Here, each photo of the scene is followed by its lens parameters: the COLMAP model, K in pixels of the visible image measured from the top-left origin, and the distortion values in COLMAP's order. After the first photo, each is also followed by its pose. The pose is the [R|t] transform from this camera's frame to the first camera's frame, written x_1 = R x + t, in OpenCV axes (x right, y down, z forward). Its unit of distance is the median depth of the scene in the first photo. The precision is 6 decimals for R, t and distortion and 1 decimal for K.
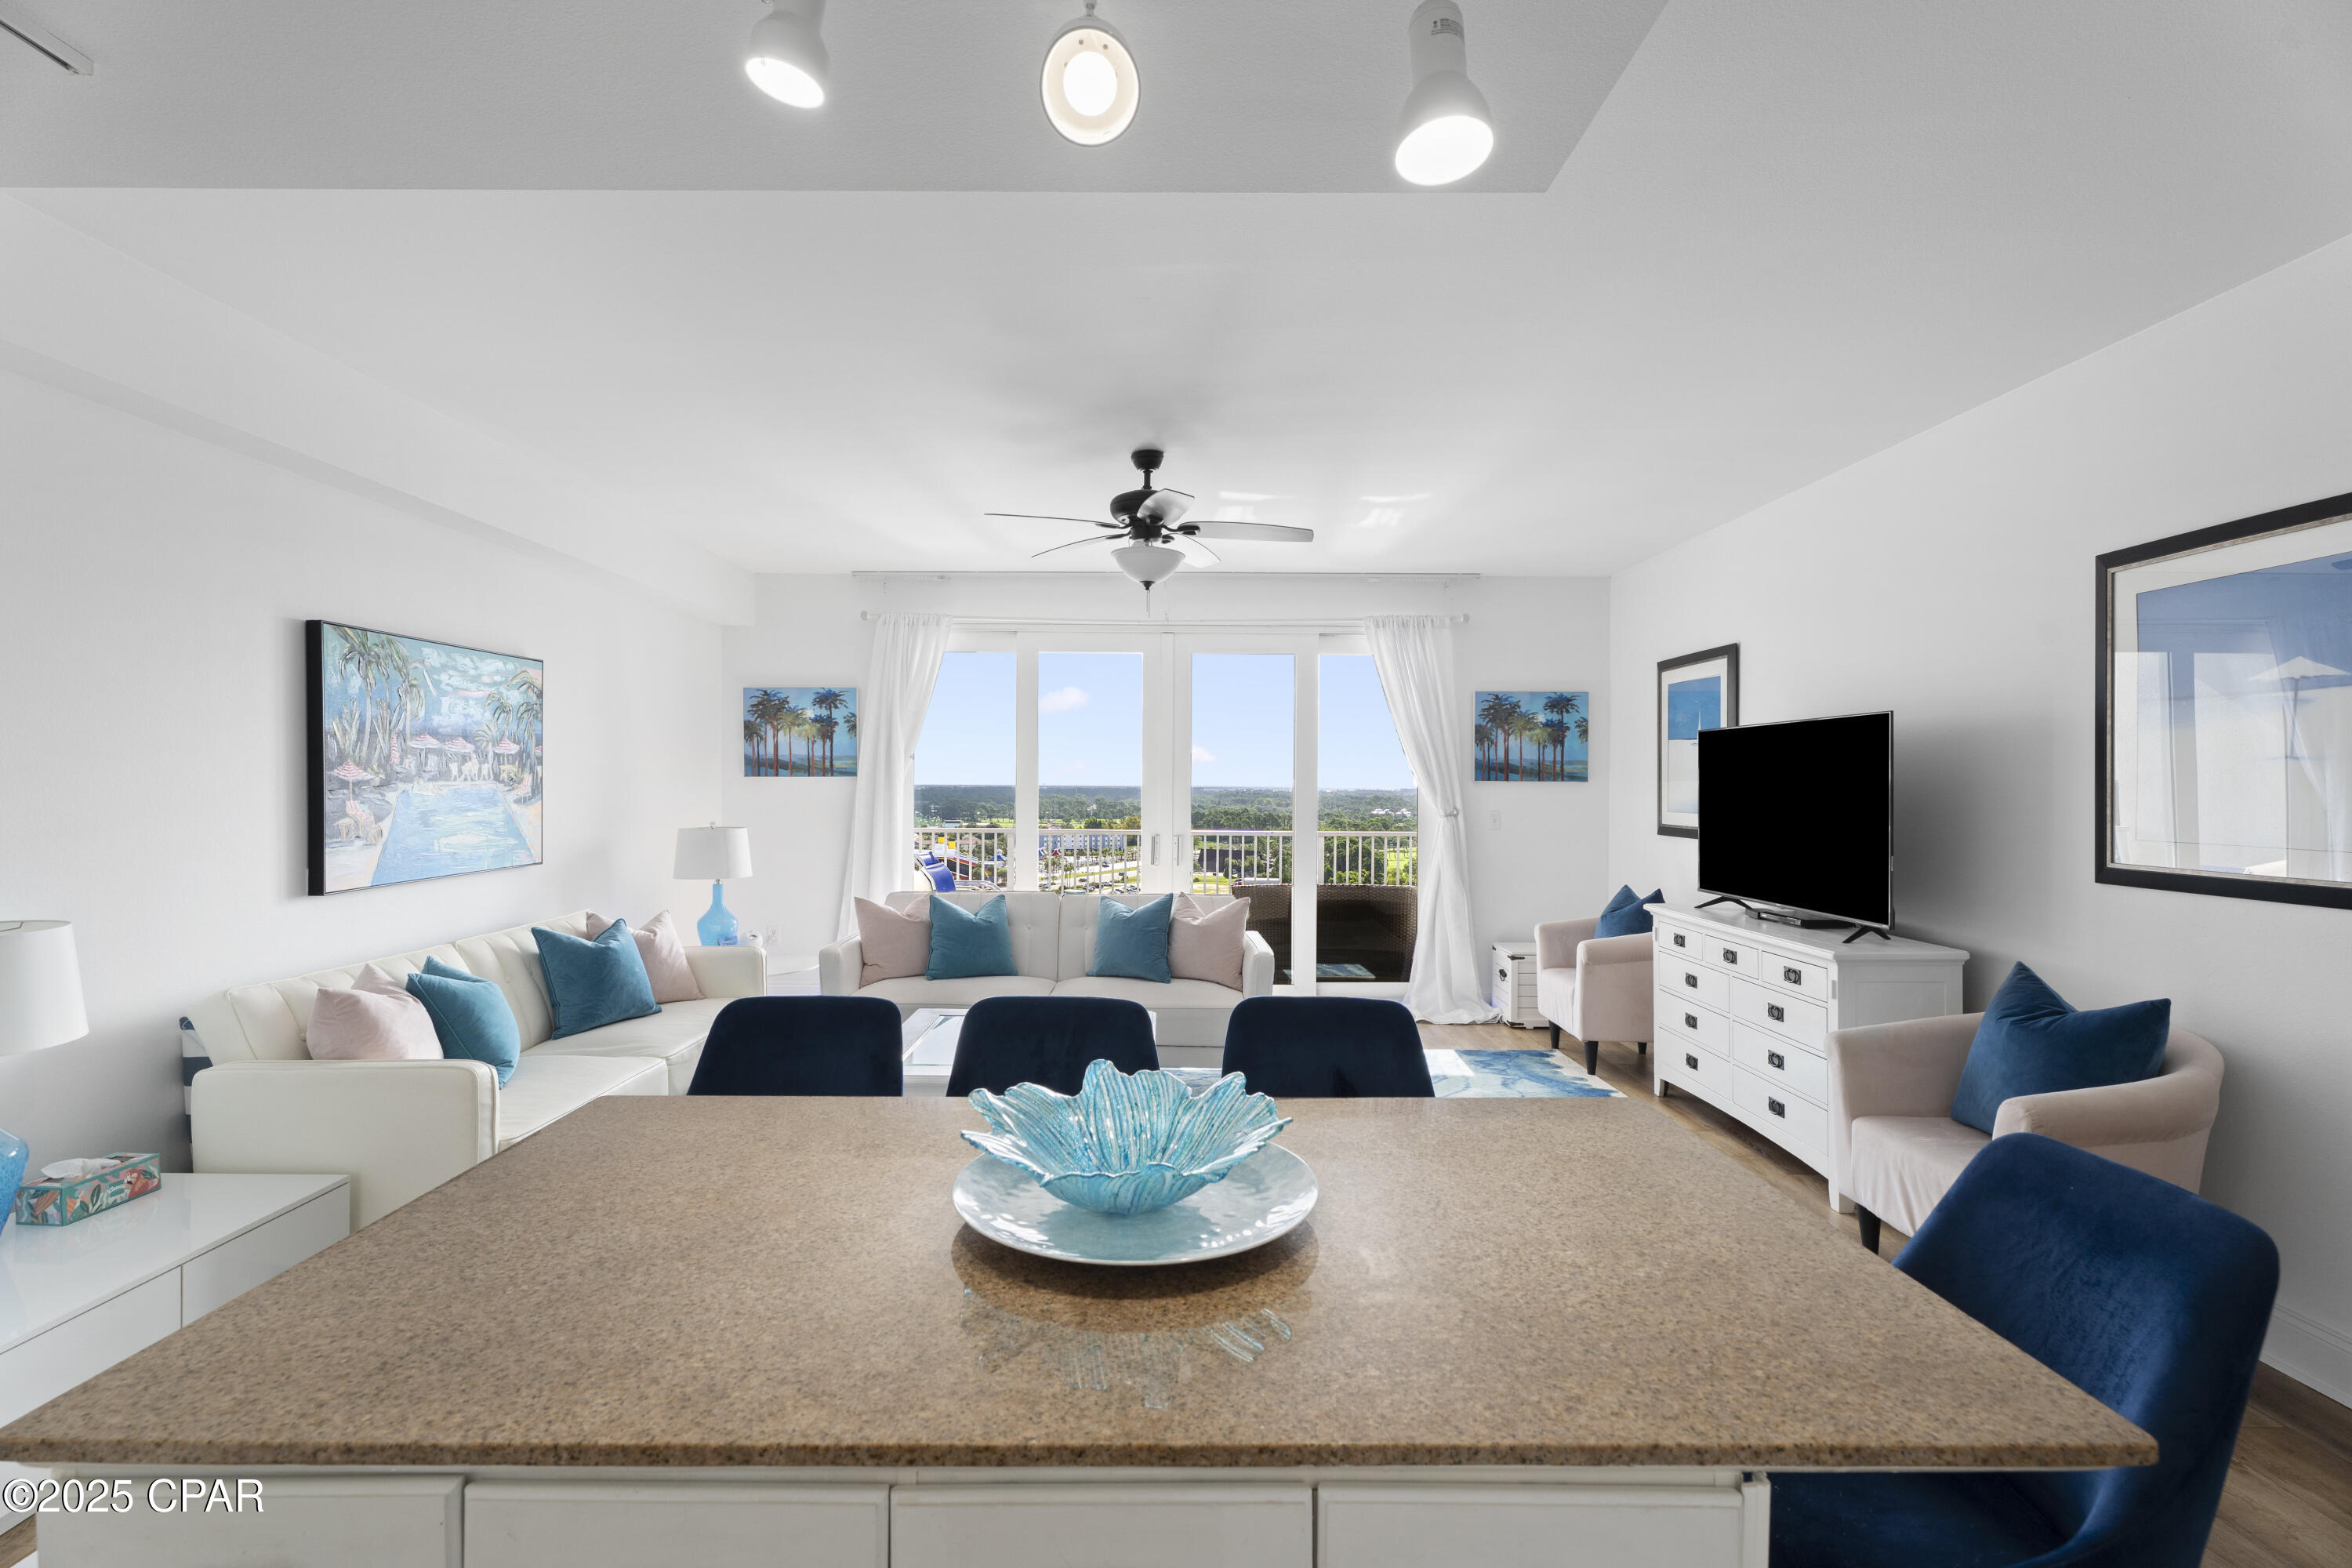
lens RADIAL K [[1055.7, 0, 1154.5], [0, 1055.7, 784.7], [0, 0, 1]] dist [0.000233, 0.002067]
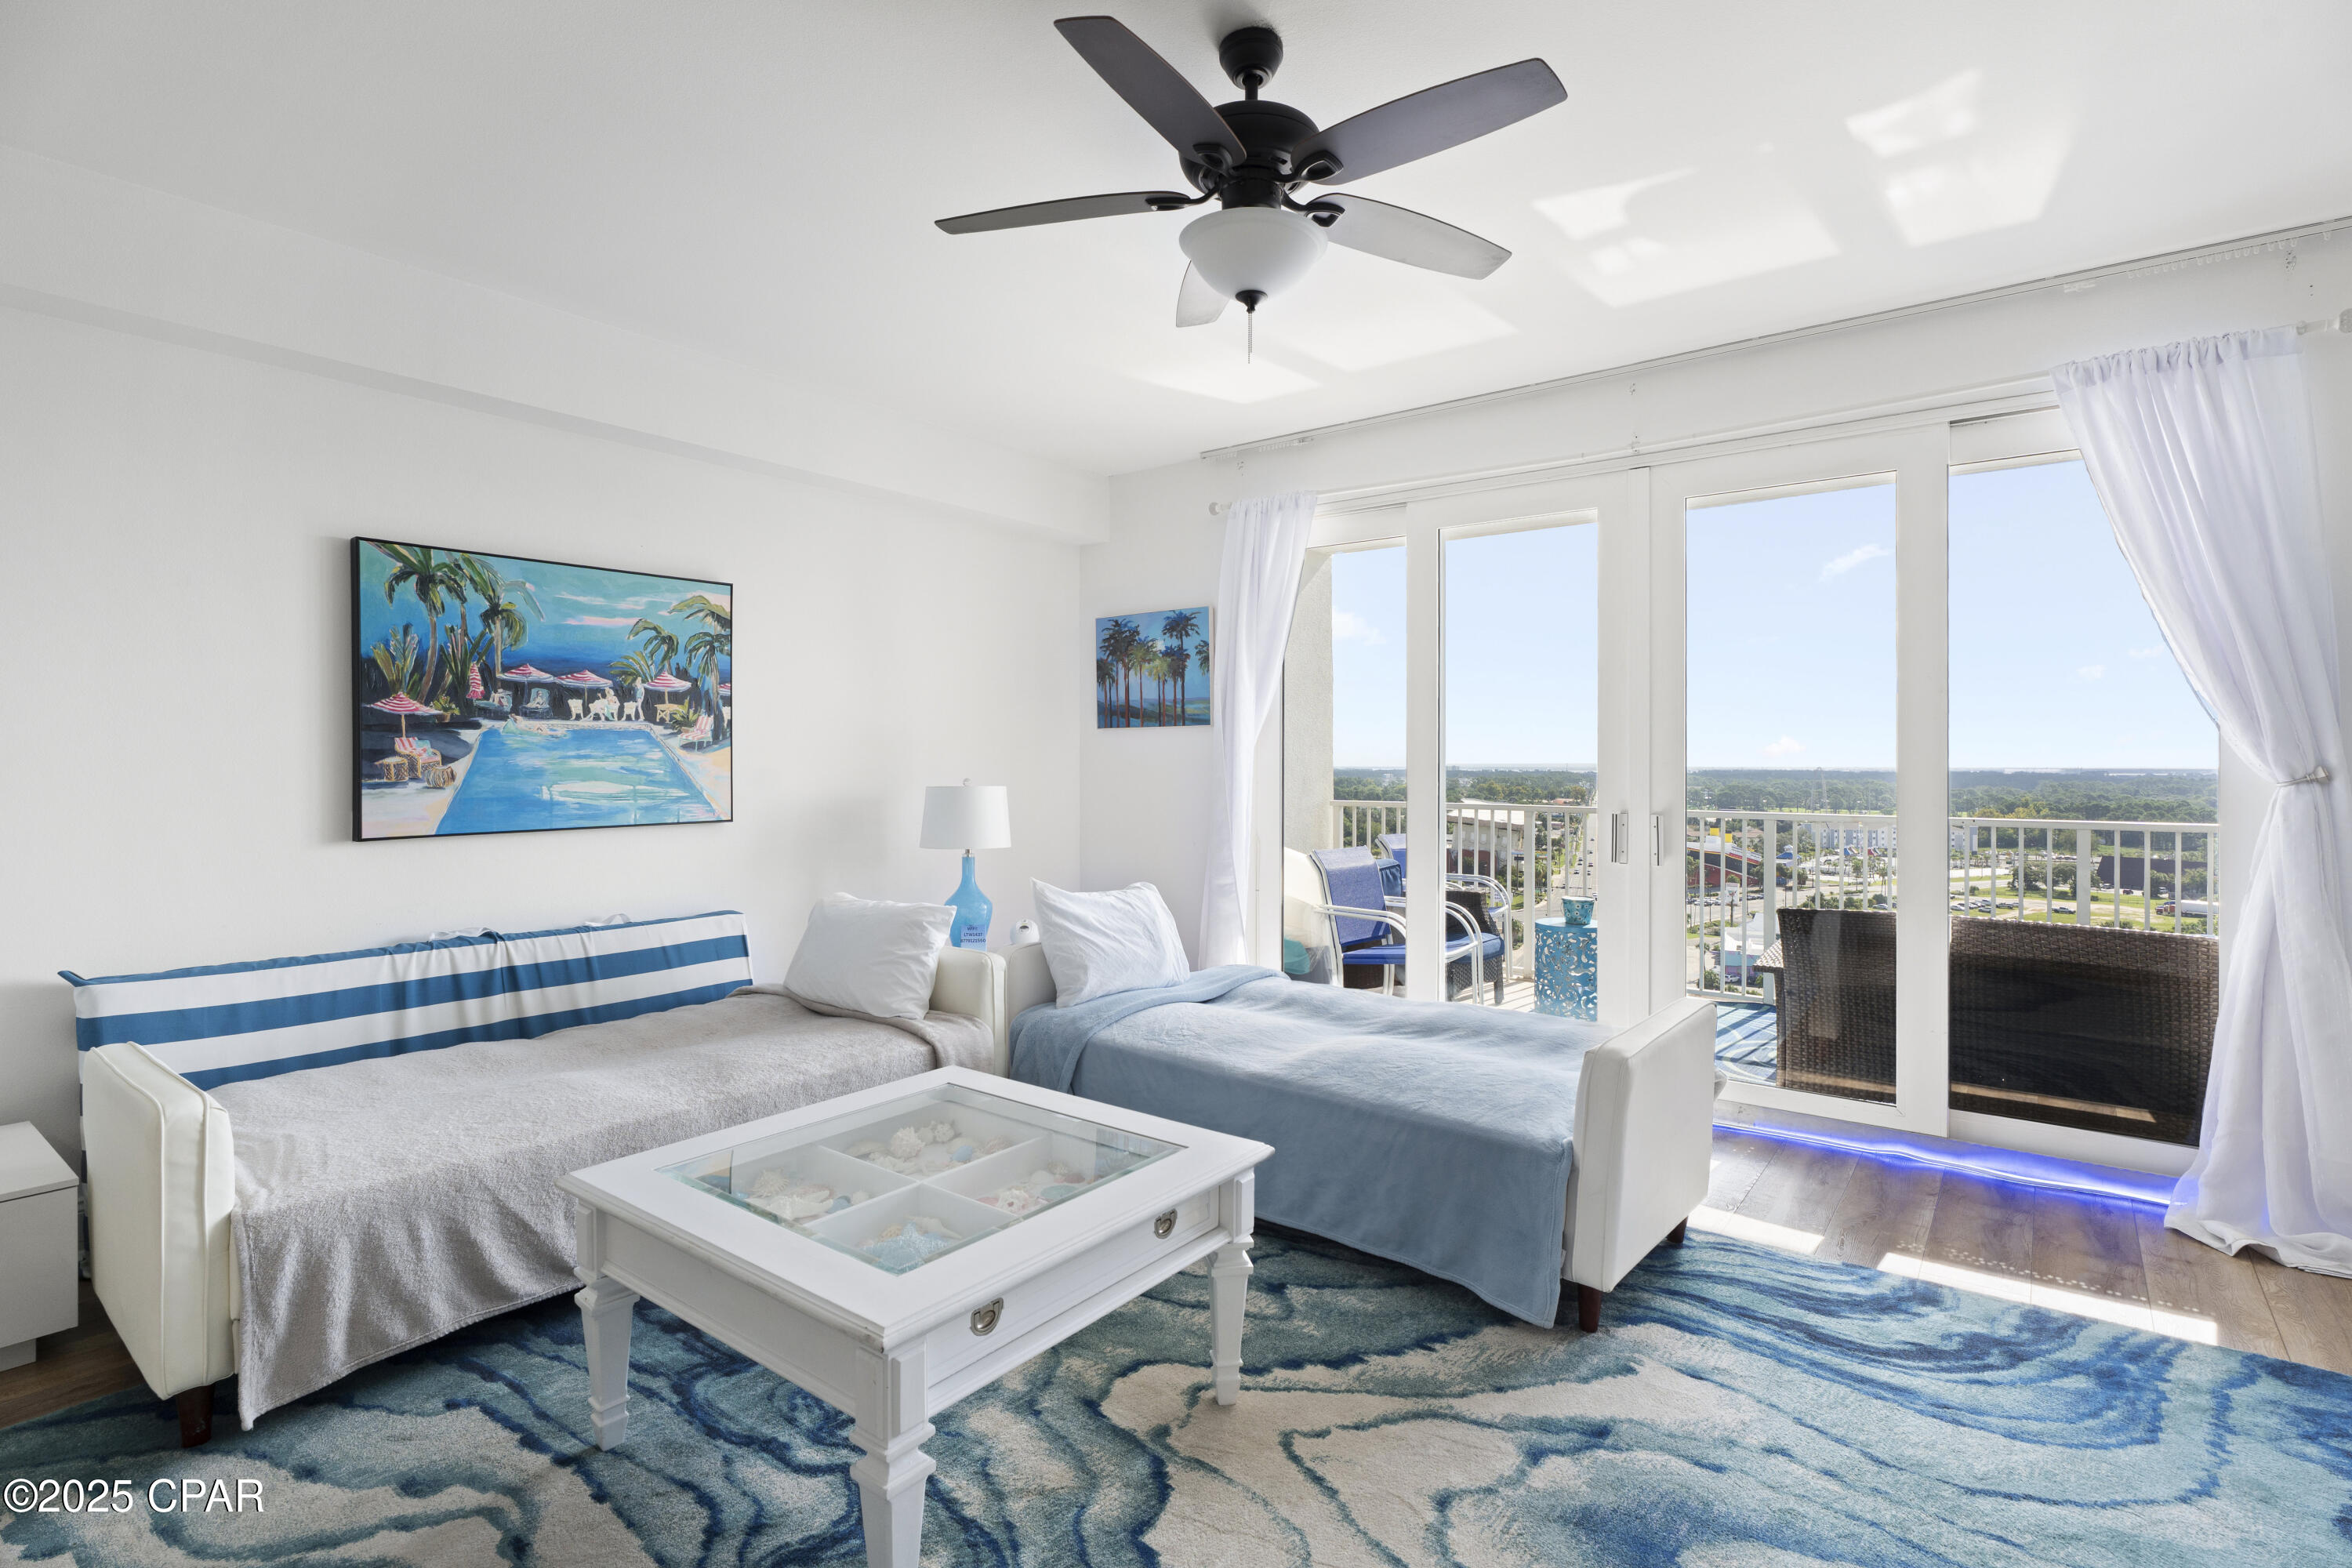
lens RADIAL K [[1126.8, 0, 1175.0], [0, 1126.8, 757.1], [0, 0, 1]] dist [-0.010581, 0.000880]
pose [[0.796284, -0.006710, -0.604886, 0.196548], [0.001230, 0.999954, -0.009474, 0.024287], [0.604922, 0.006800, 0.796255, 0.371988]]
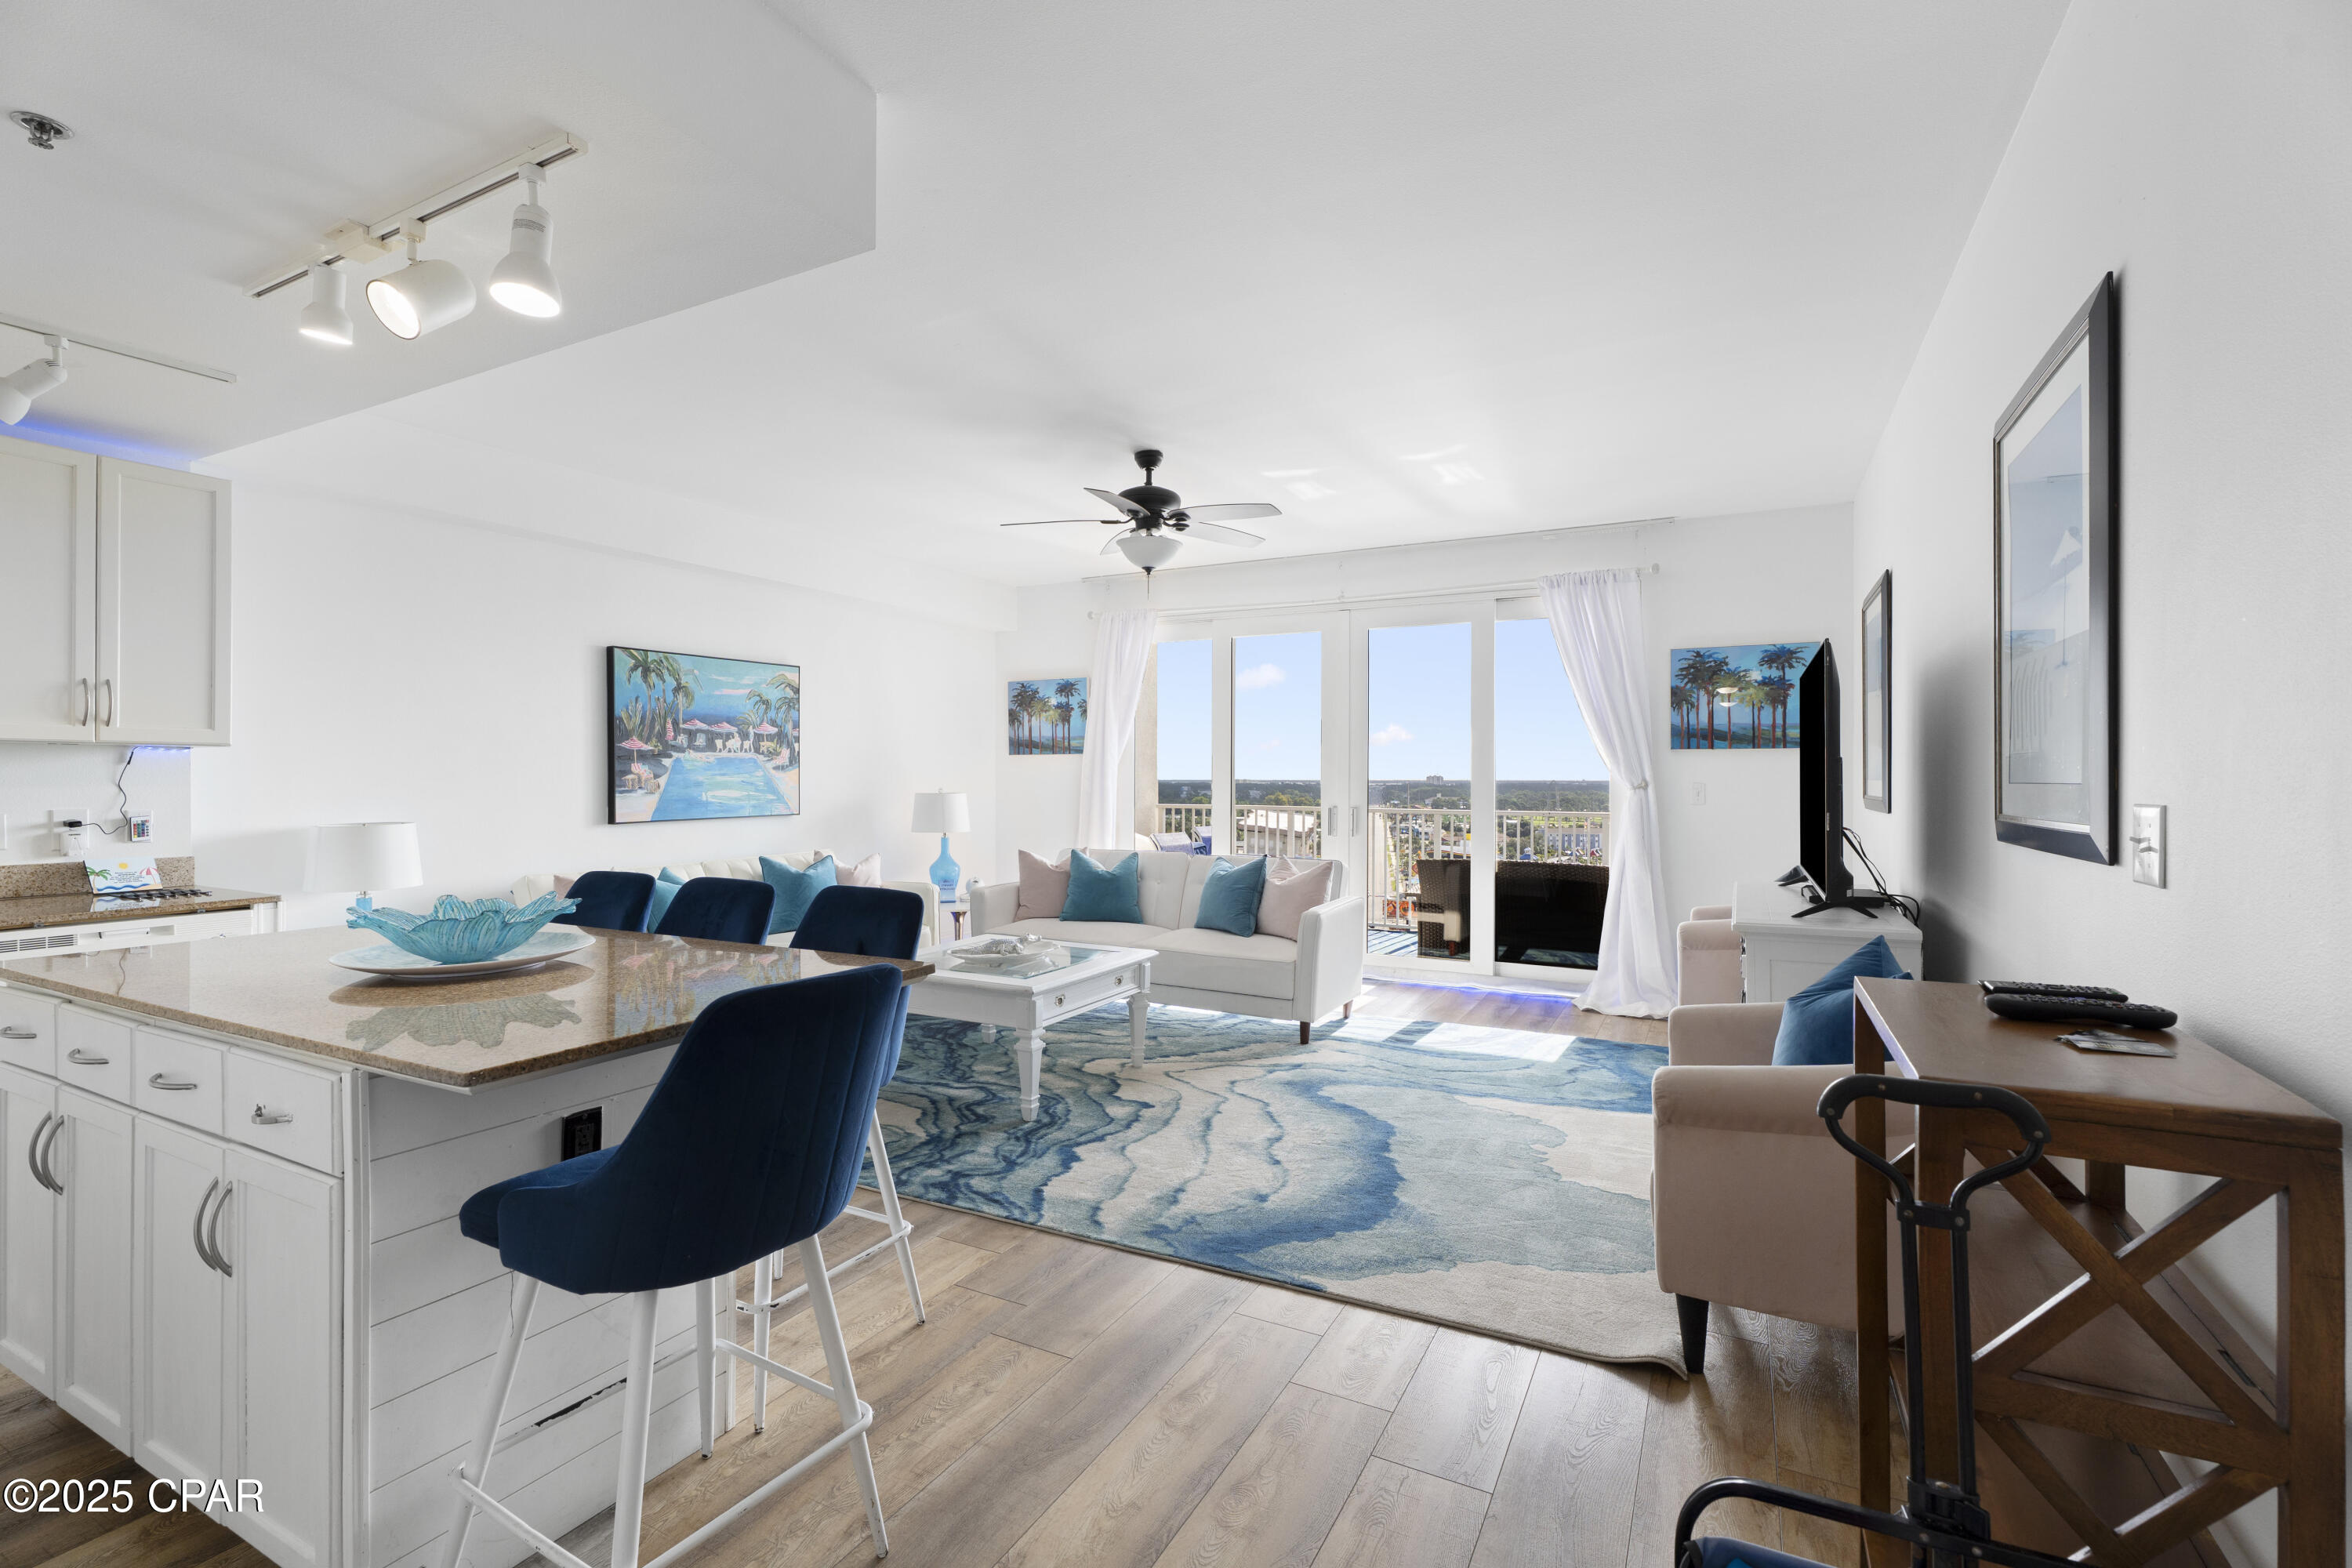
lens RADIAL K [[1055.7, 0, 1156.5], [0, 1055.7, 769.2], [0, 0, 1]] dist [0.000233, 0.002067]
pose [[0.881898, -0.006245, -0.471399, 0.359613], [0.001221, 0.999939, -0.010963, 0.023962], [0.471439, 0.009092, 0.881852, 0.008265]]
